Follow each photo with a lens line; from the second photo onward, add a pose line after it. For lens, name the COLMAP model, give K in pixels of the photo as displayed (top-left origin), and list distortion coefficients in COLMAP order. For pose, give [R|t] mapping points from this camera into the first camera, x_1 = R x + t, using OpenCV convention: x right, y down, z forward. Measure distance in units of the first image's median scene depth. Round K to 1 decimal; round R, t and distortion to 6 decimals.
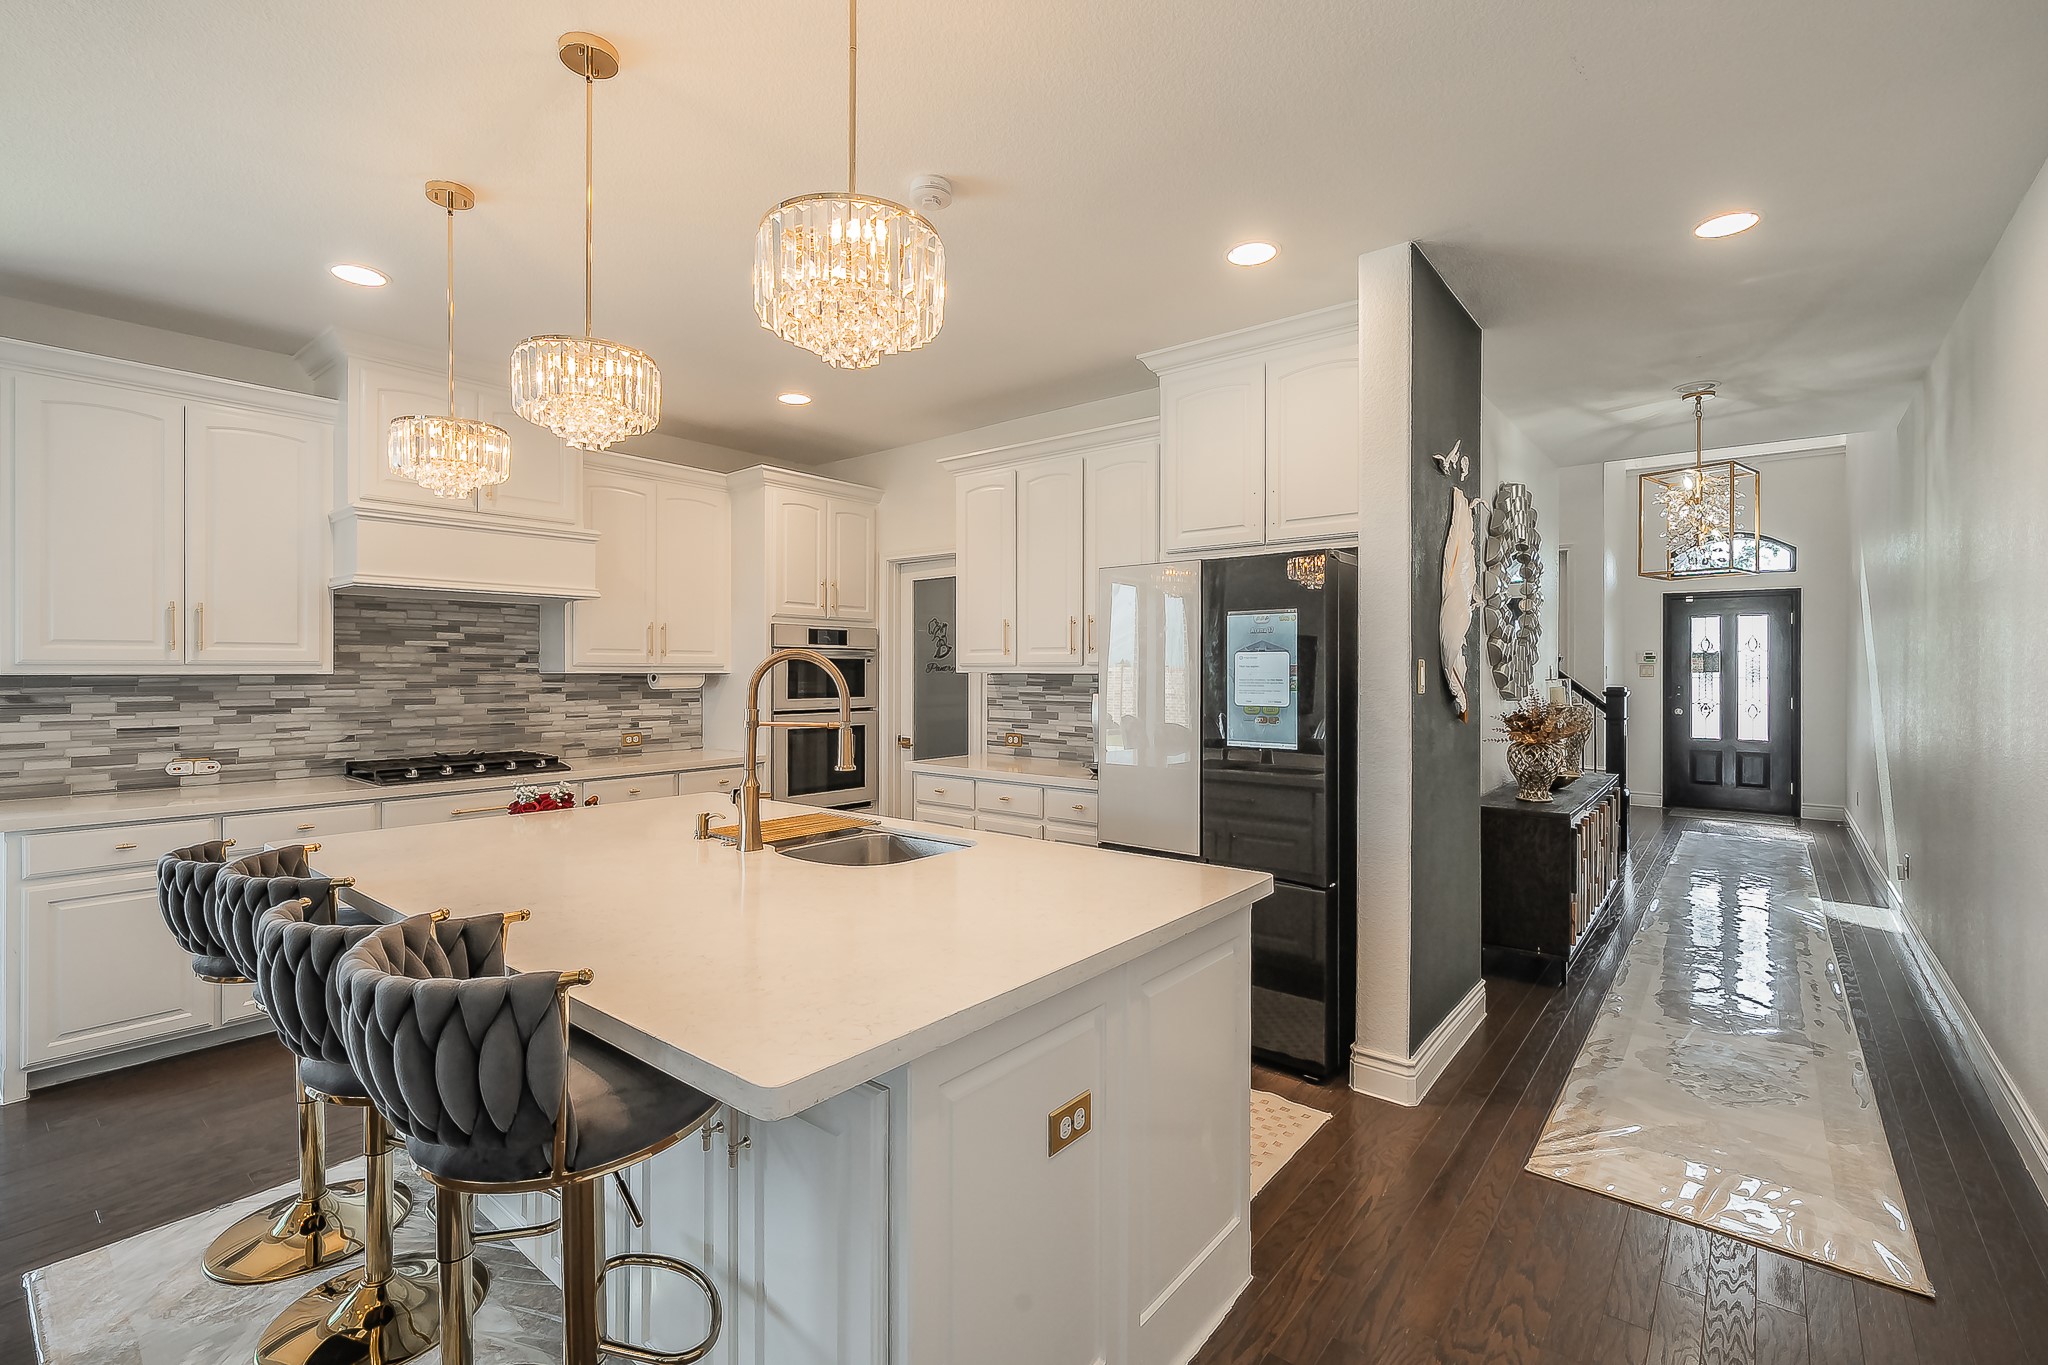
lens RADIAL K [[935.7, 0, 1023.3], [0, 935.7, 675.0], [0, 0, 1]] dist [0.000357, 0.000034]
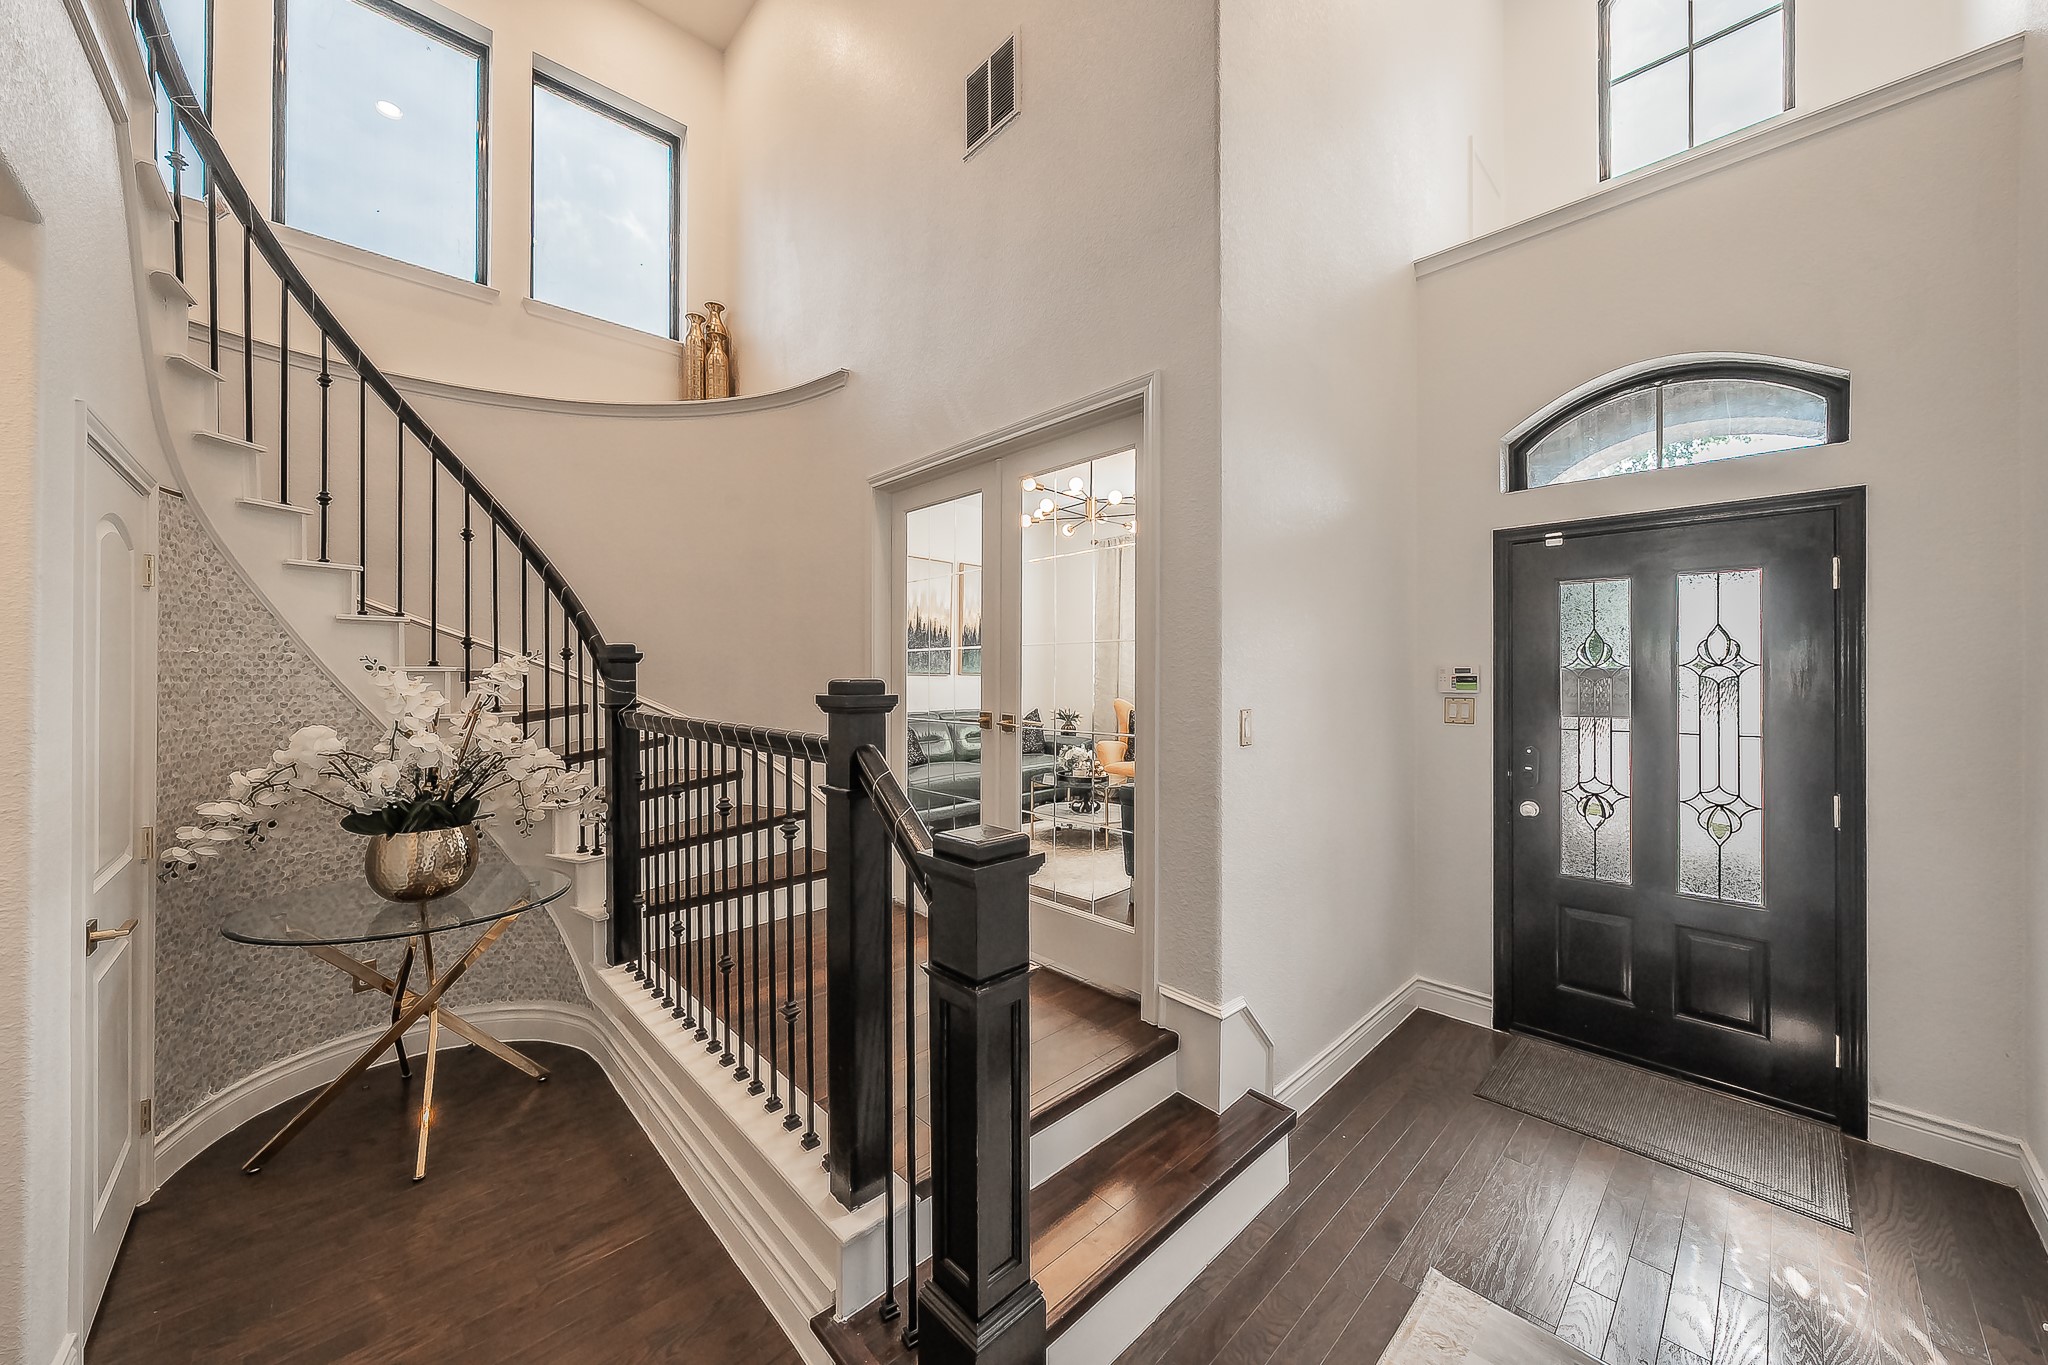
lens RADIAL K [[751.2, 0, 1026.0], [0, 751.2, 679.5], [0, 0, 1]] dist [0.001783, 0.000195]
pose [[0.995939, -0.008114, -0.089665, 0.507415], [0.007816, 0.999963, -0.003666, -0.019510], [0.089692, 0.002950, 0.995965, 0.645839]]
